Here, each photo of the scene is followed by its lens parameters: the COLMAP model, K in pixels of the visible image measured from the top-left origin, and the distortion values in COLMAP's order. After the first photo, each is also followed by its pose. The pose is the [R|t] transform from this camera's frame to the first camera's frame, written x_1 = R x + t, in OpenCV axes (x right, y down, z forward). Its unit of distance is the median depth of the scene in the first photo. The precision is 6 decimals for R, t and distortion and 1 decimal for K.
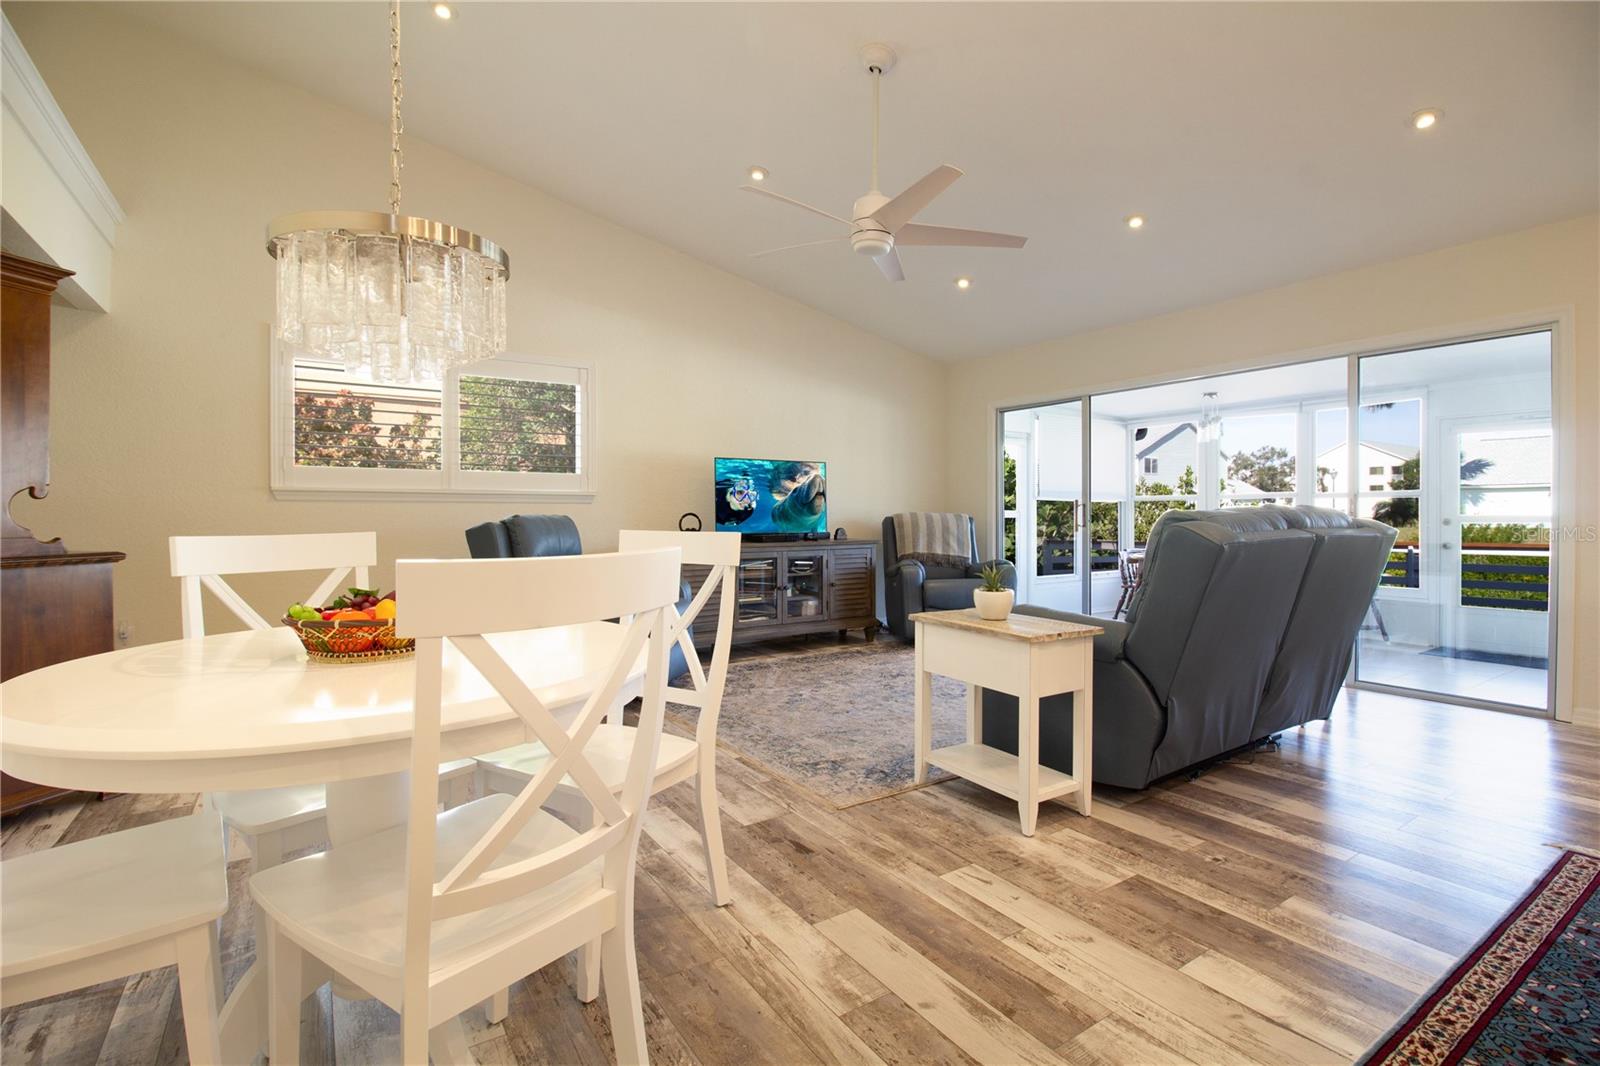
lens RADIAL K [[725.8, 0, 827.4], [0, 725.8, 515.3], [0, 0, 1]] dist [-0.031491, -0.000039]
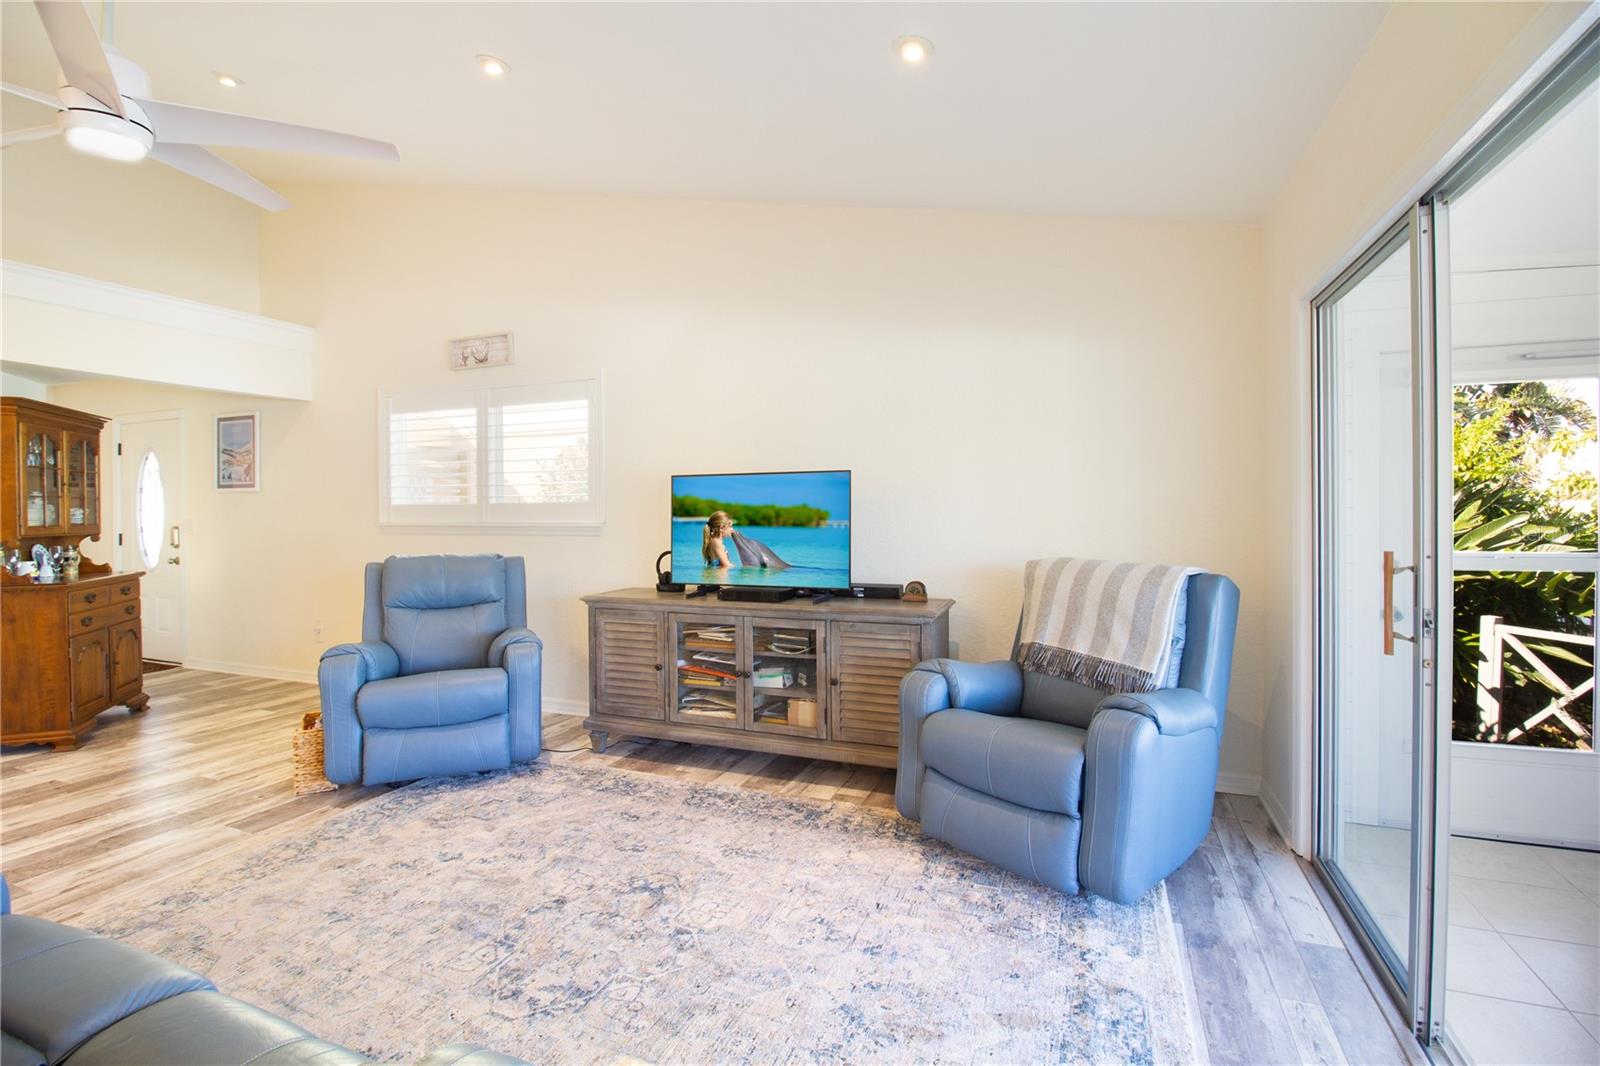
lens RADIAL K [[725.8, 0, 827.4], [0, 725.8, 515.3], [0, 0, 1]] dist [-0.031491, -0.000039]
pose [[0.561682, 0.001634, -0.827351, 0.486920], [0.002843, 0.999988, 0.003905, -0.040211], [0.827348, -0.004546, 0.561671, 0.674813]]
